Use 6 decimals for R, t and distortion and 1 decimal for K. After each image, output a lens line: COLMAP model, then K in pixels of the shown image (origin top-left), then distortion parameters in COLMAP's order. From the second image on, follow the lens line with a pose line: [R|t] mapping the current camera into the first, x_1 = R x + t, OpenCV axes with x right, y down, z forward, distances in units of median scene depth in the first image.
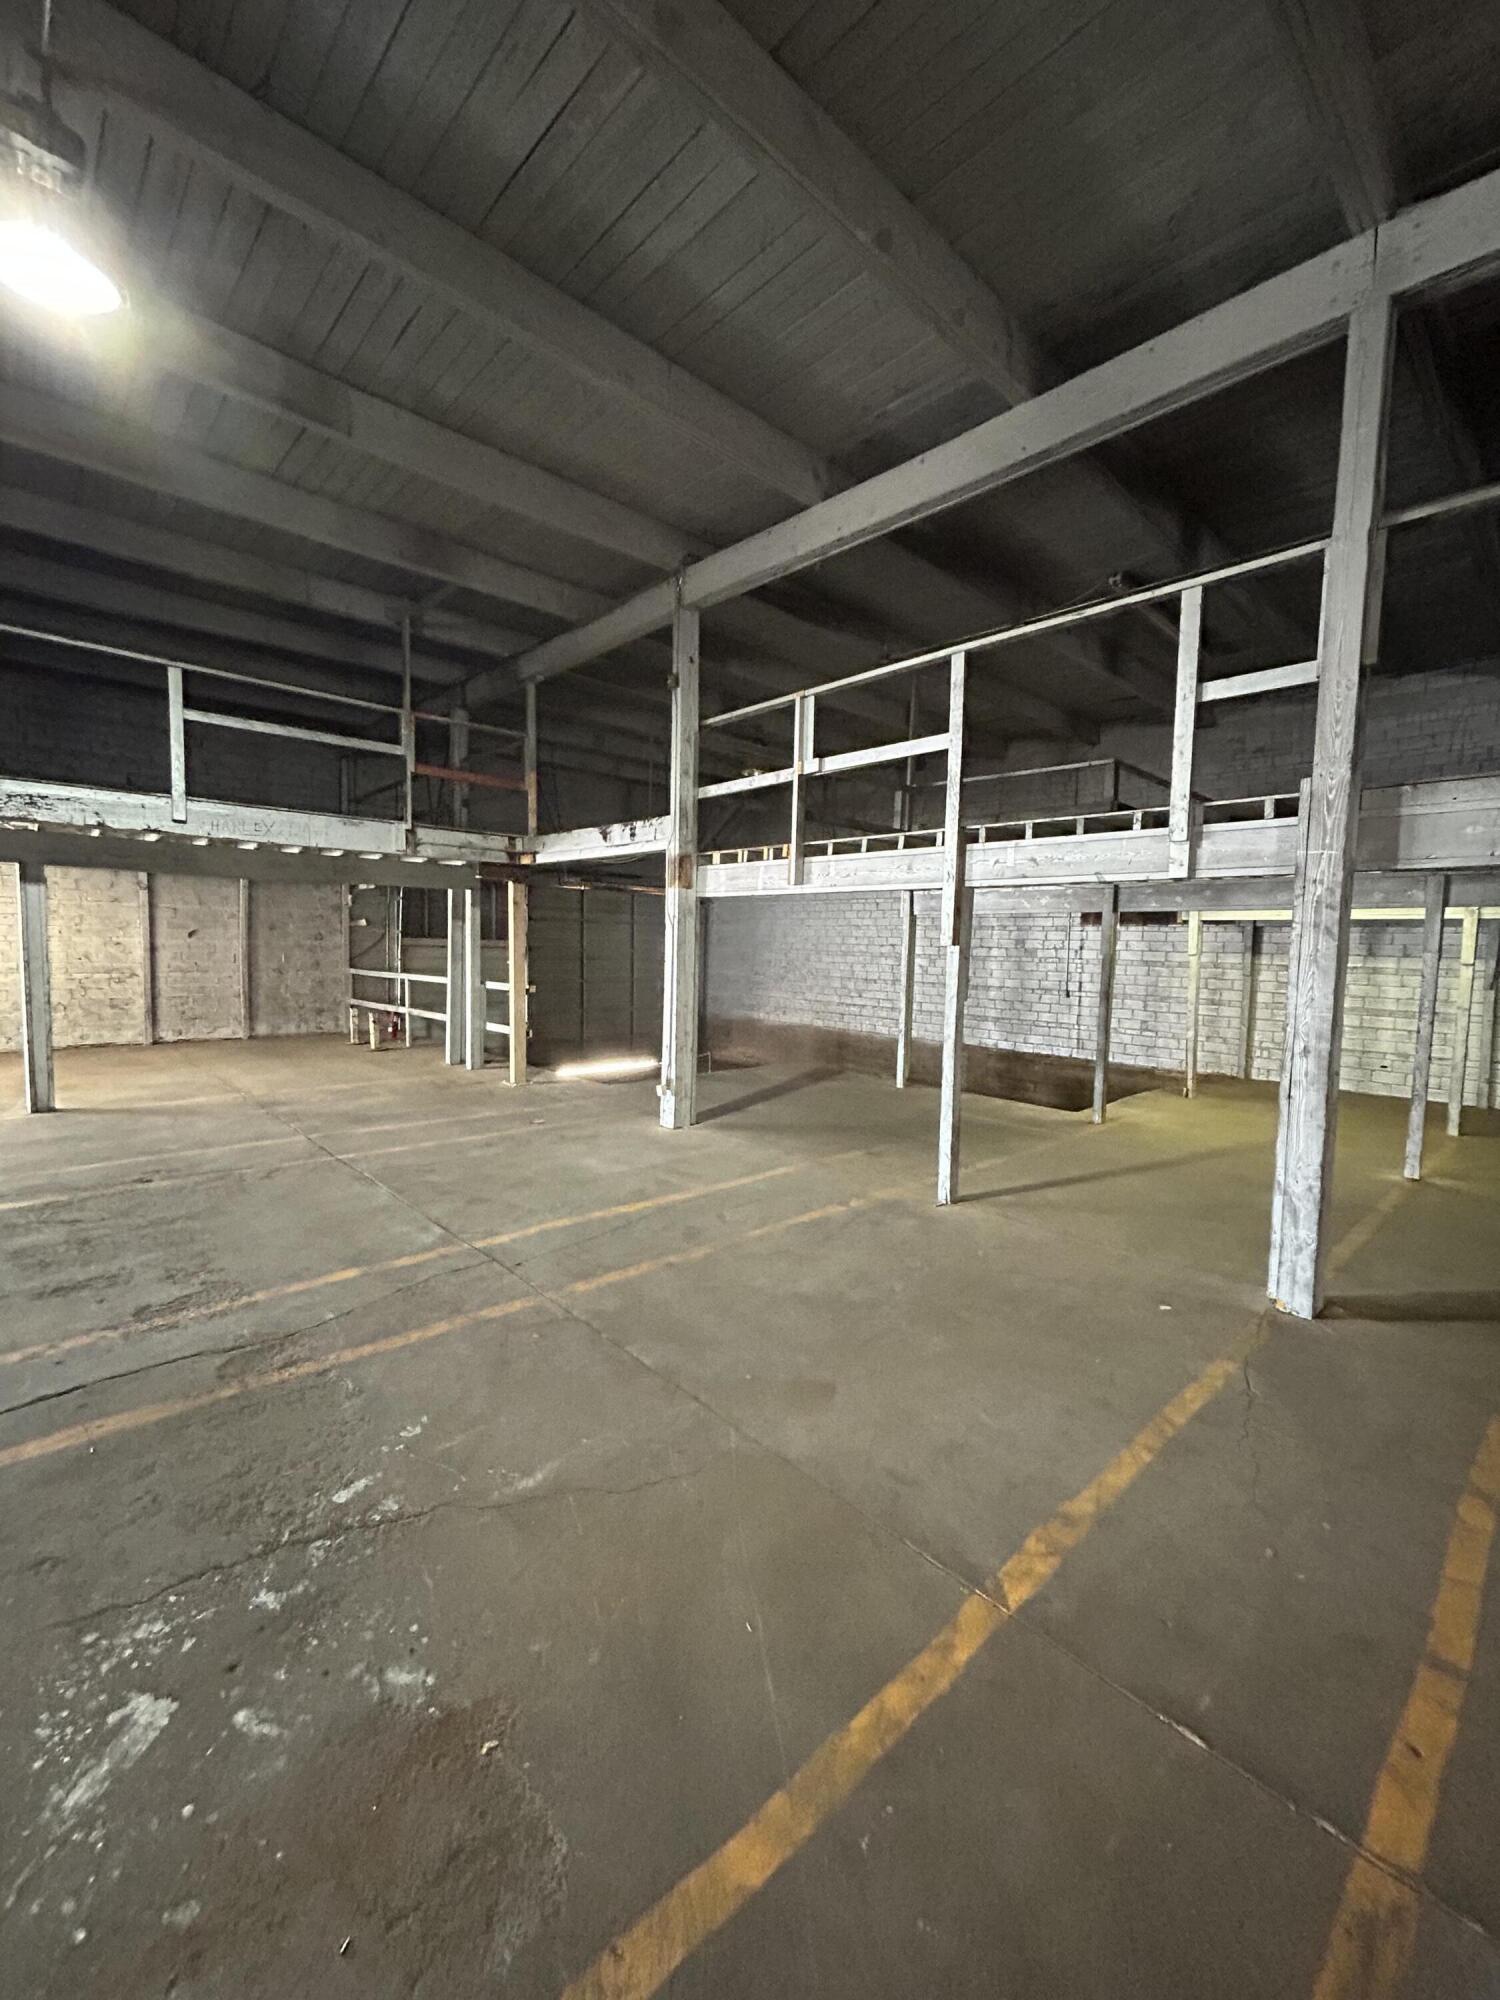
lens RADIAL K [[808.1, 0, 735.9], [0, 808.1, 997.7], [0, 0, 1]] dist [0.000373, 0.000413]
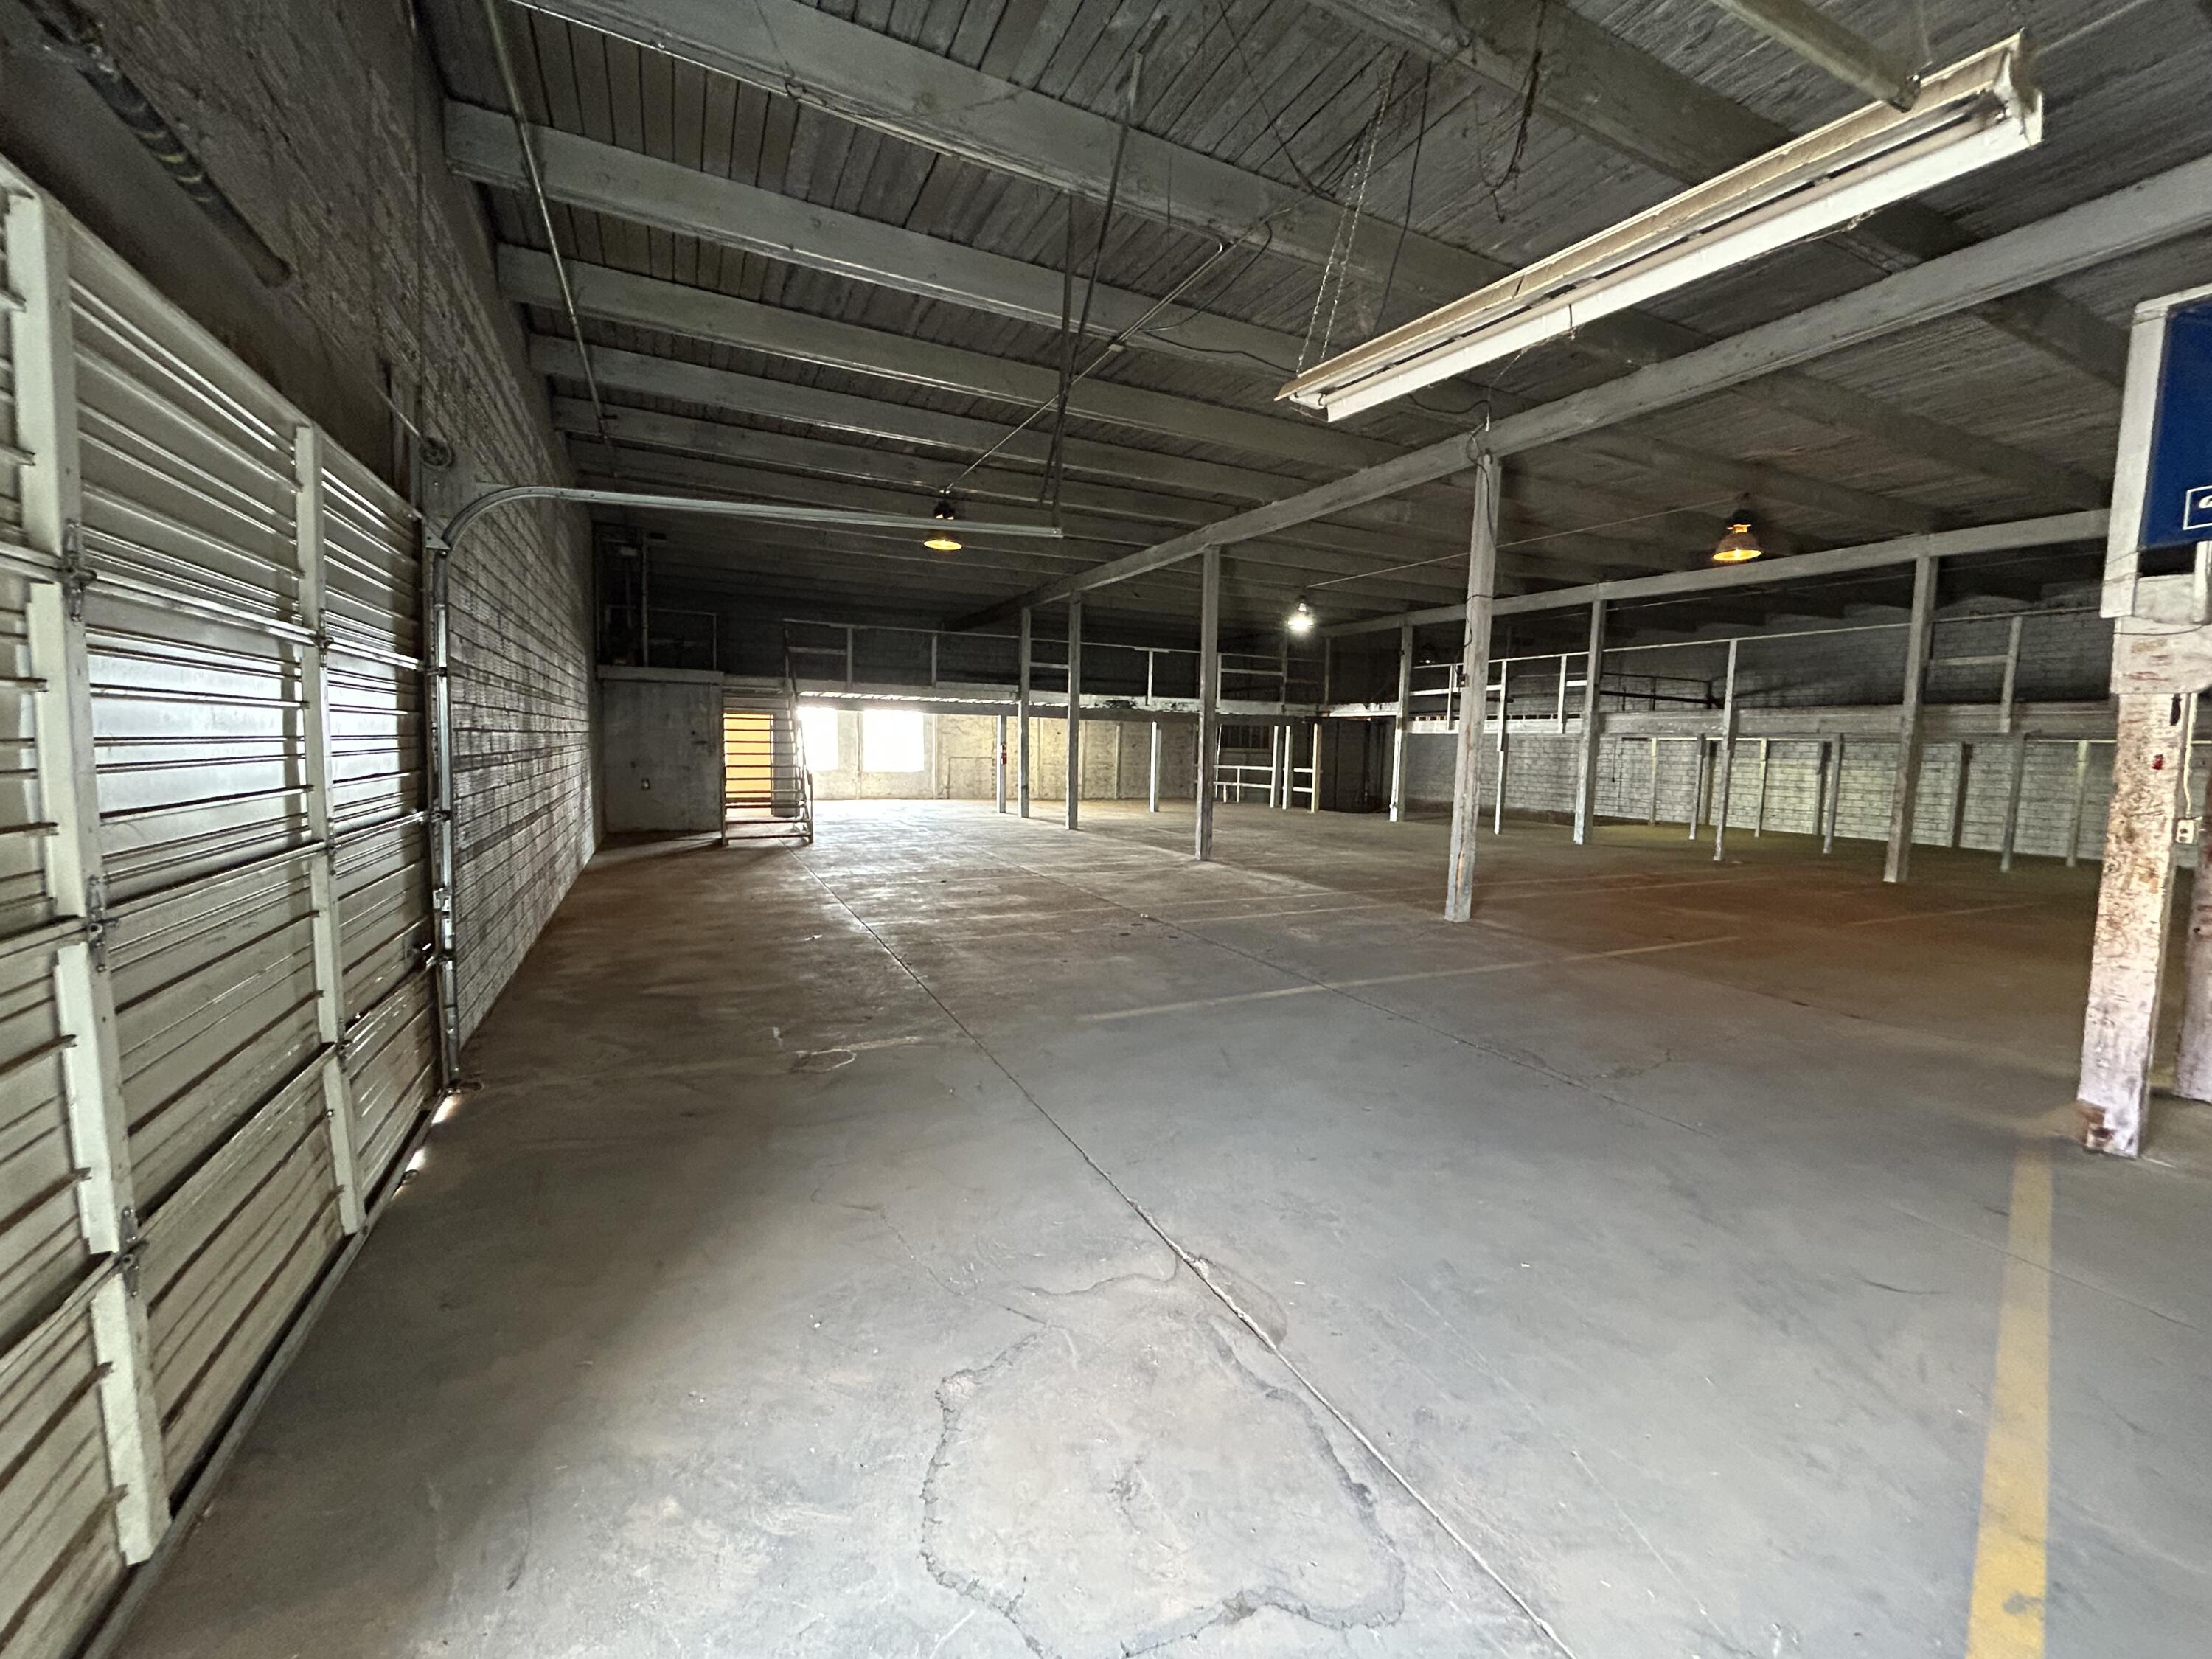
lens RADIAL K [[893.8, 0, 1116.5], [0, 893.8, 820.5], [0, 0, 1]] dist [0.000373, 0.000413]
pose [[0.960582, 0.021814, -0.277140, -0.144042], [-0.018826, 0.999732, 0.013438, 0.131246], [0.277359, -0.007691, 0.960736, -1.974639]]
